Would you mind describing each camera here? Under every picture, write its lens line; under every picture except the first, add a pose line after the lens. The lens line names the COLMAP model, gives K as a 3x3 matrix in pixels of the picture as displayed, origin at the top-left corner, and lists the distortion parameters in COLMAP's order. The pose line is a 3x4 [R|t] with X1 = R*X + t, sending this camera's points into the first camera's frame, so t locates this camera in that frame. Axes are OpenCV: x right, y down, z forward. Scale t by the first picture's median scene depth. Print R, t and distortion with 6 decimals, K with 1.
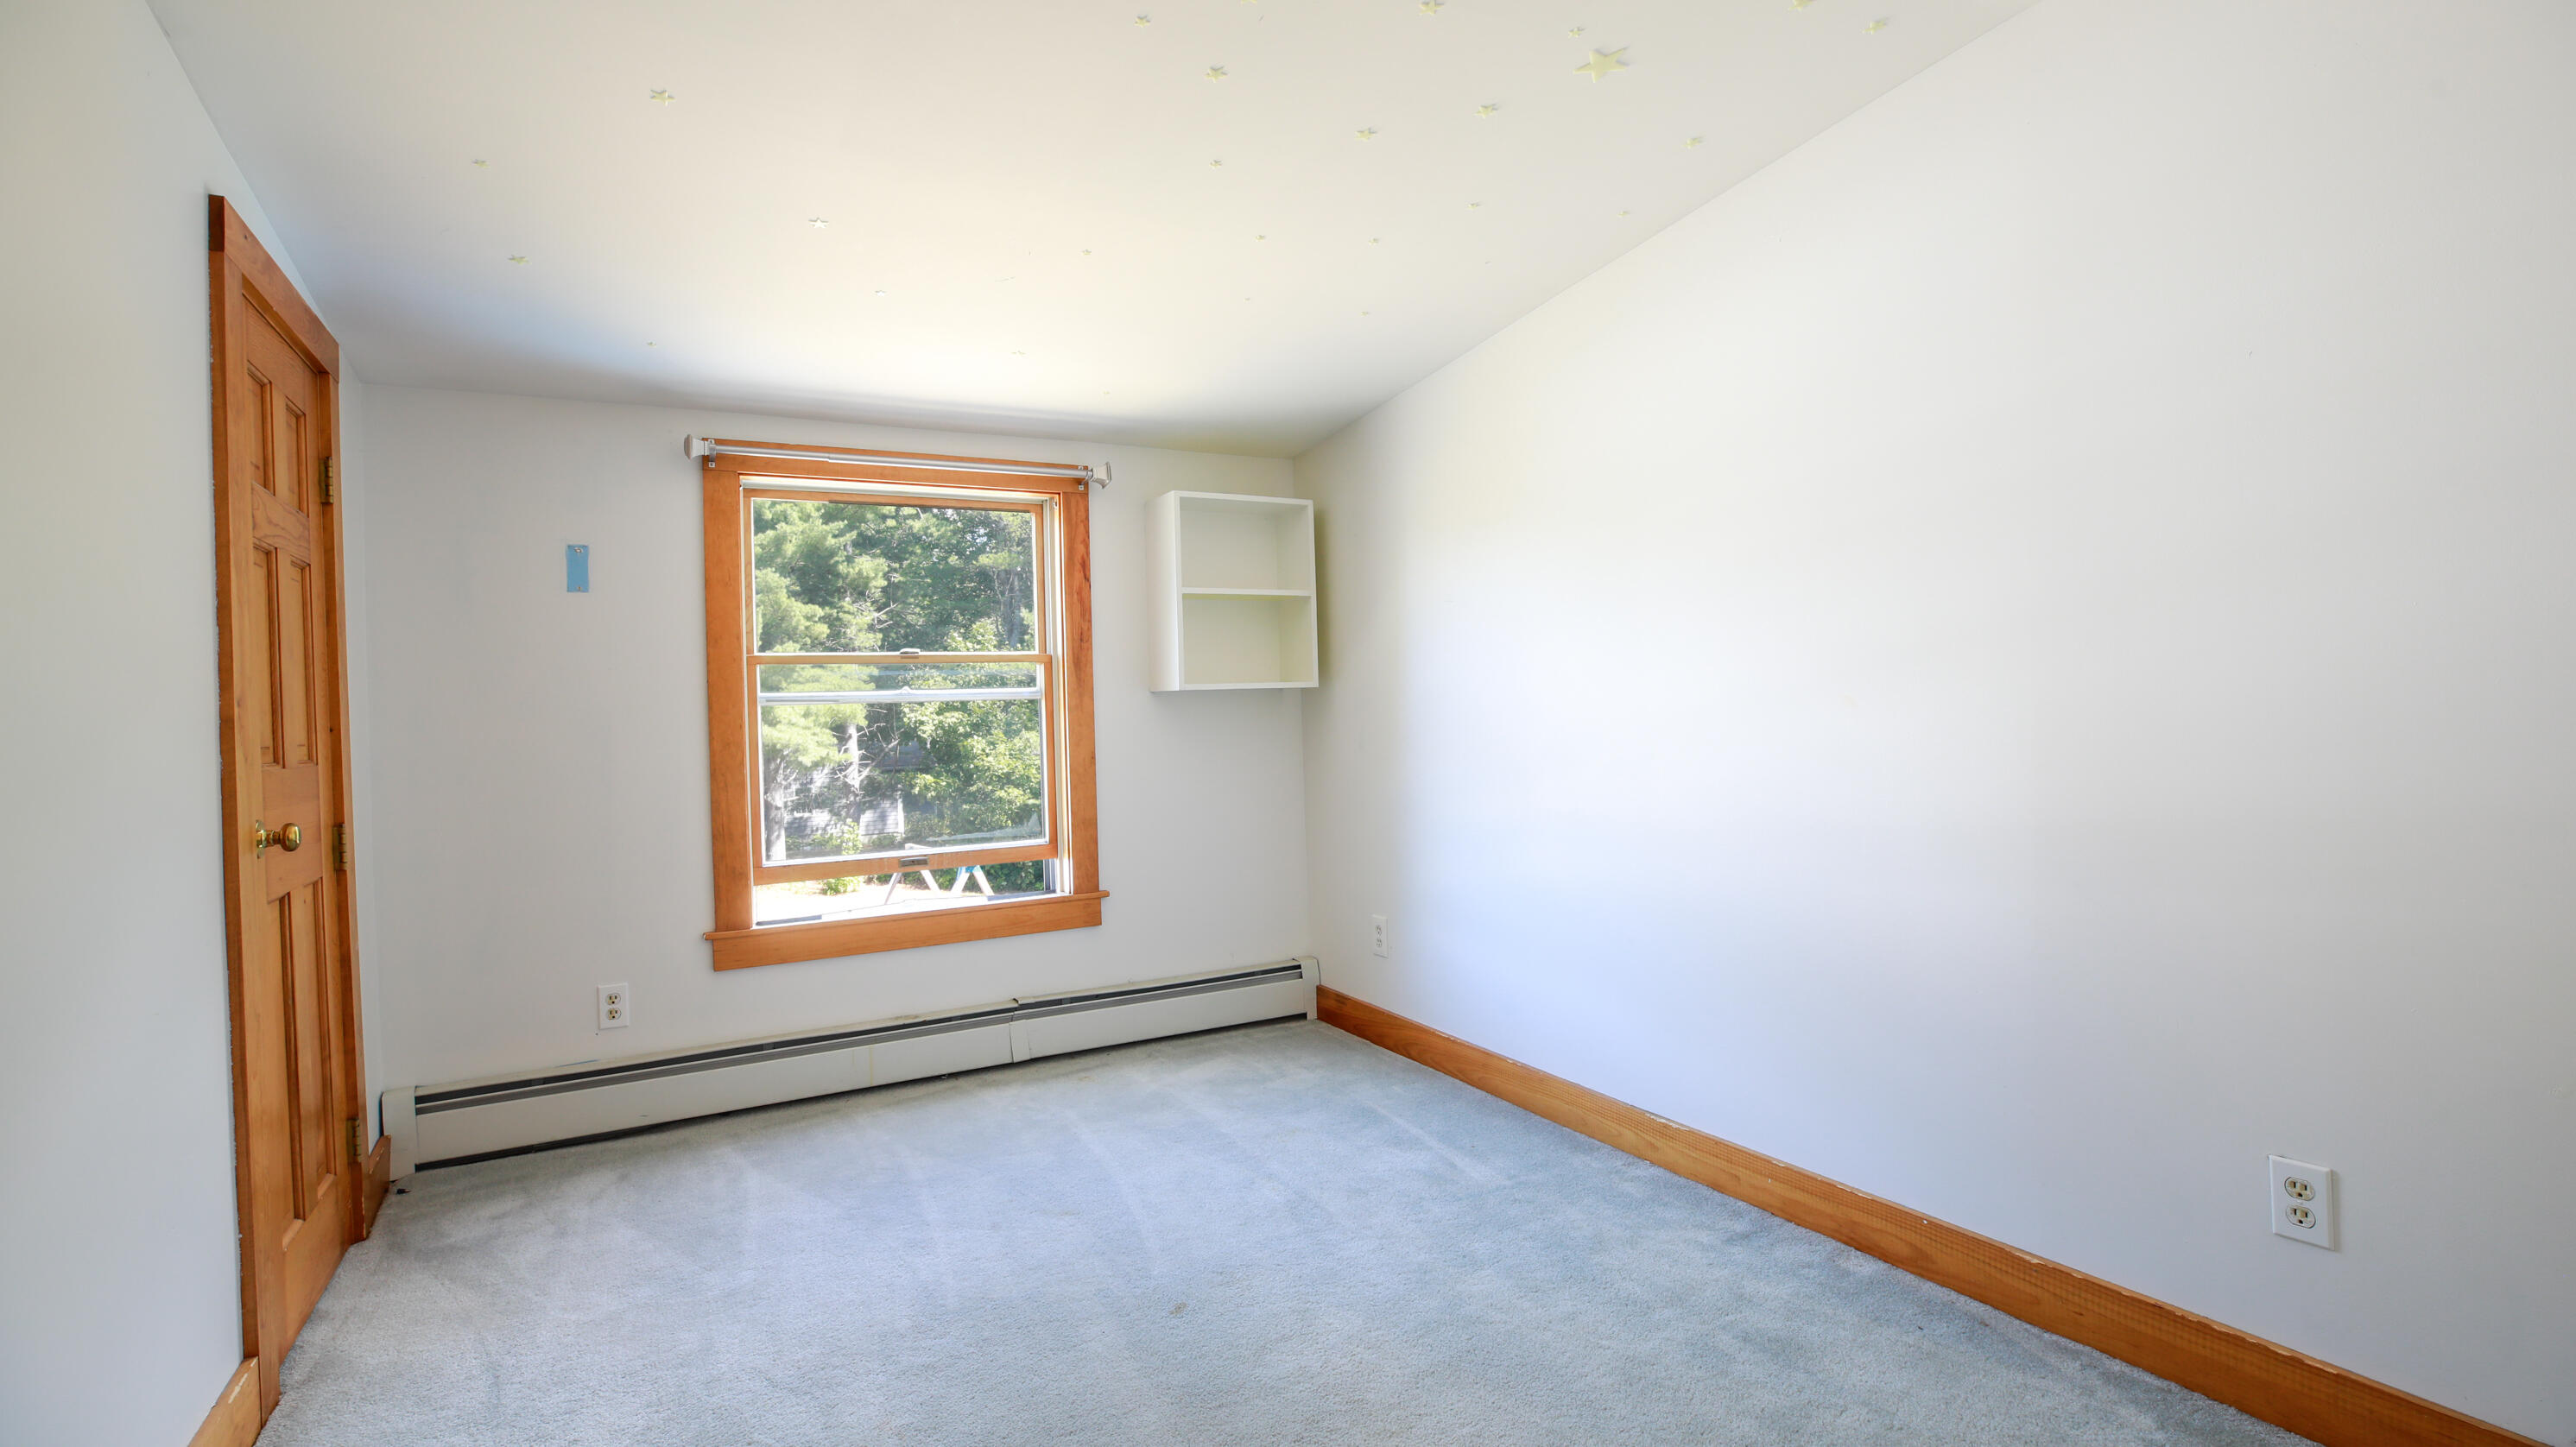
lens RADIAL K [[1171.3, 0, 1291.7], [0, 1171.3, 711.2], [0, 0, 1]] dist [-0.051467, 0.020105]
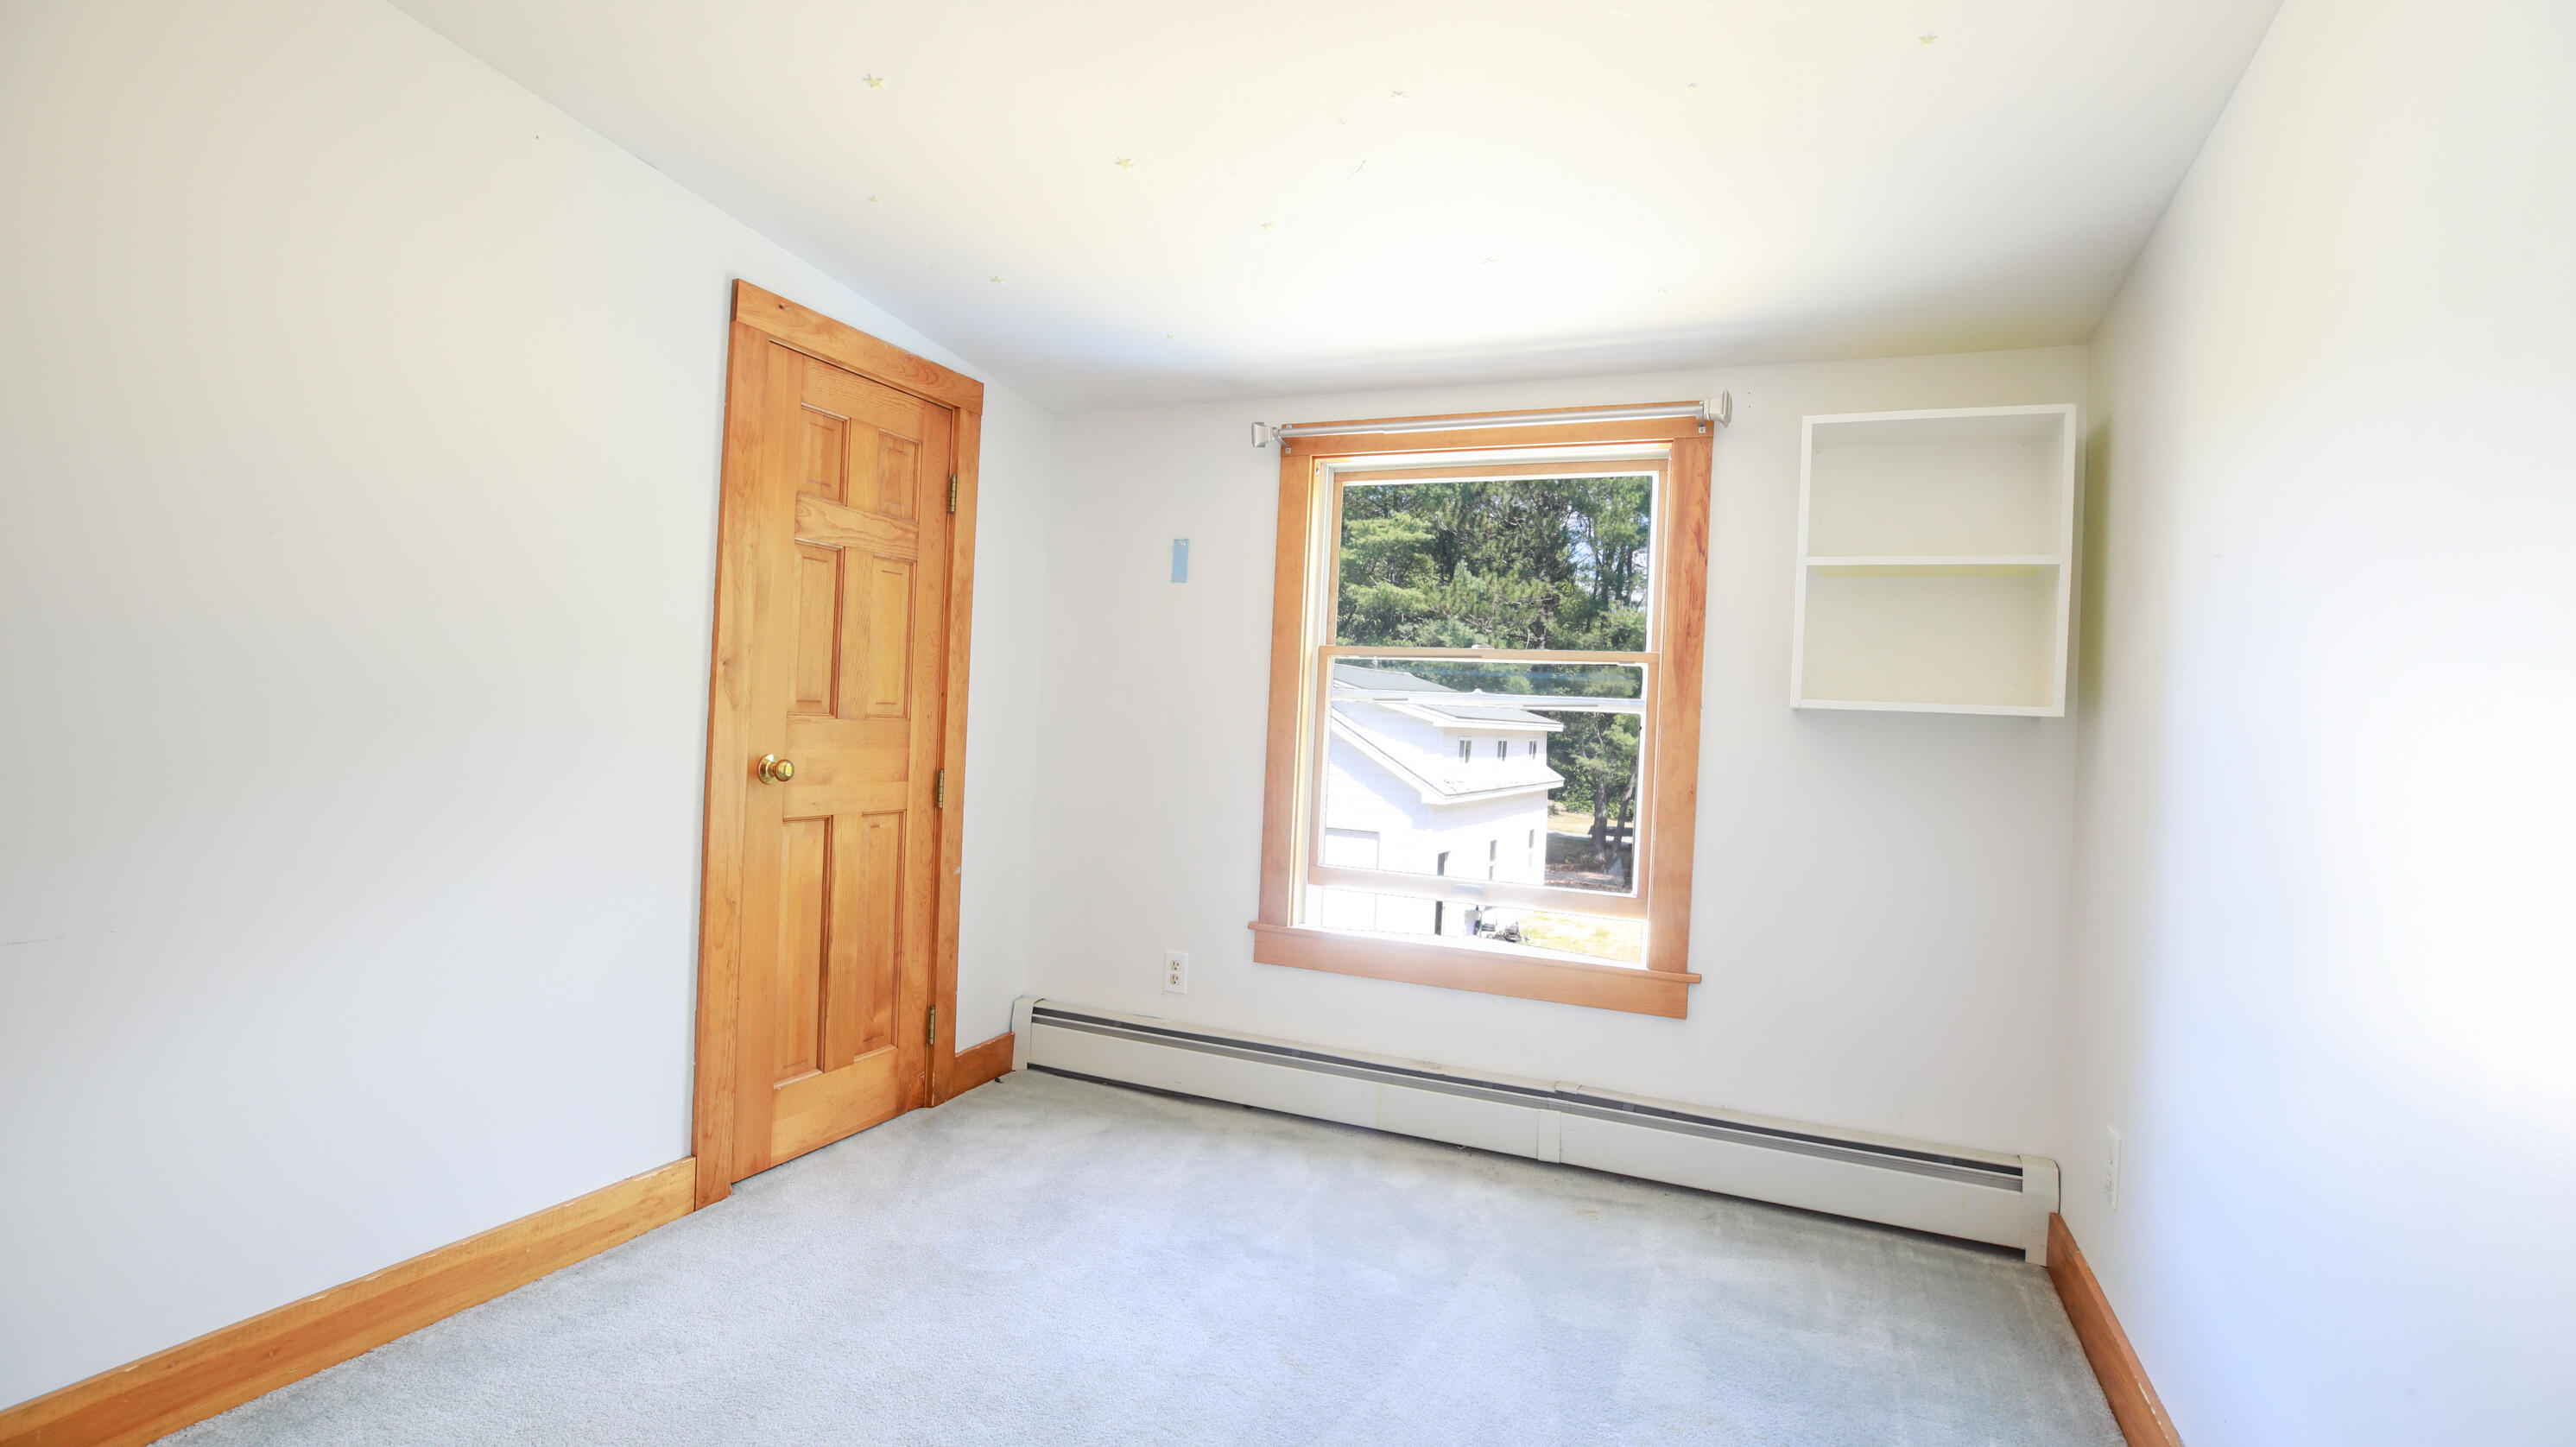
lens RADIAL K [[1171.3, 0, 1291.7], [0, 1171.3, 711.2], [0, 0, 1]] dist [-0.051467, 0.020105]
pose [[0.600766, 0.055561, -0.797492, 0.289526], [-0.065094, 0.997669, 0.020471, -0.011500], [0.796770, 0.039614, 0.602982, 0.385319]]
